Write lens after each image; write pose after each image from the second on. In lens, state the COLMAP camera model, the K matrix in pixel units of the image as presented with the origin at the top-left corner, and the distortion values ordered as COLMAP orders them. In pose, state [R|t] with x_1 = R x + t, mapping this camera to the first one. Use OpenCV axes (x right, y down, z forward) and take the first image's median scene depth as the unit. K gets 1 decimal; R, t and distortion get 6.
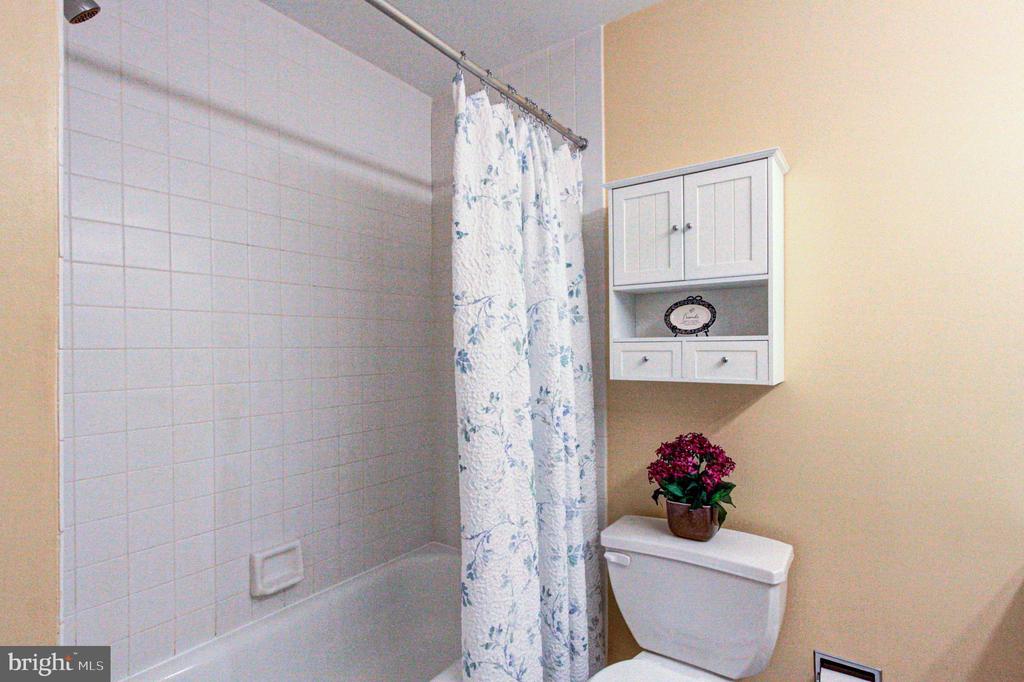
lens RADIAL K [[500.9, 0, 517.2], [0, 500.9, 348.5], [0, 0, 1]] dist [-0.005871, 0.003244]
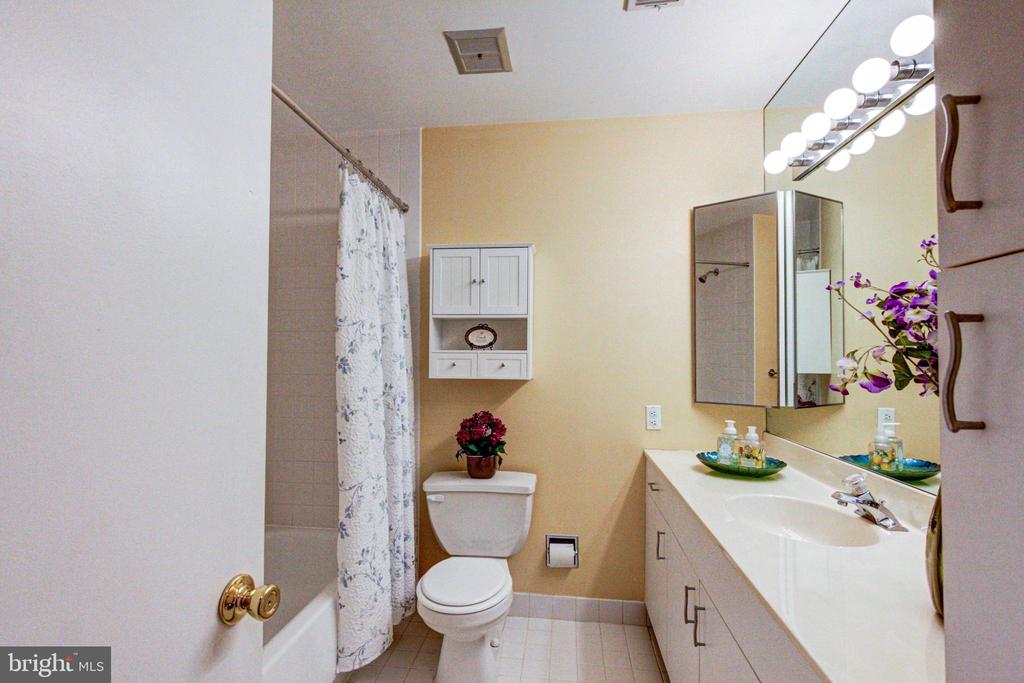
lens RADIAL K [[500.9, 0, 516.1], [0, 500.9, 343.5], [0, 0, 1]] dist [-0.005871, 0.003244]
pose [[0.864166, 0.024698, 0.502600, -0.364833], [-0.013697, 0.999579, -0.025569, -0.006291], [-0.503020, 0.015212, 0.864141, -0.430660]]
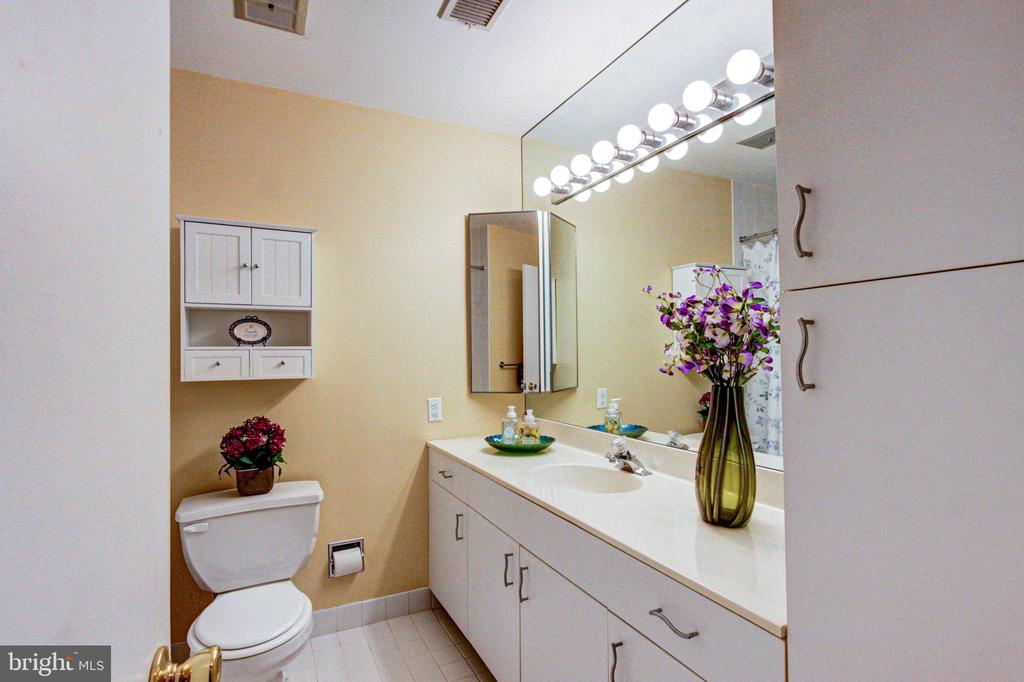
lens RADIAL K [[500.9, 0, 521.8], [0, 500.9, 342.8], [0, 0, 1]] dist [-0.005871, 0.003244]
pose [[0.436975, 0.019013, 0.899273, -0.571394], [0.002395, 0.999748, -0.022301, -0.001448], [-0.899471, 0.011899, 0.436819, -0.254075]]
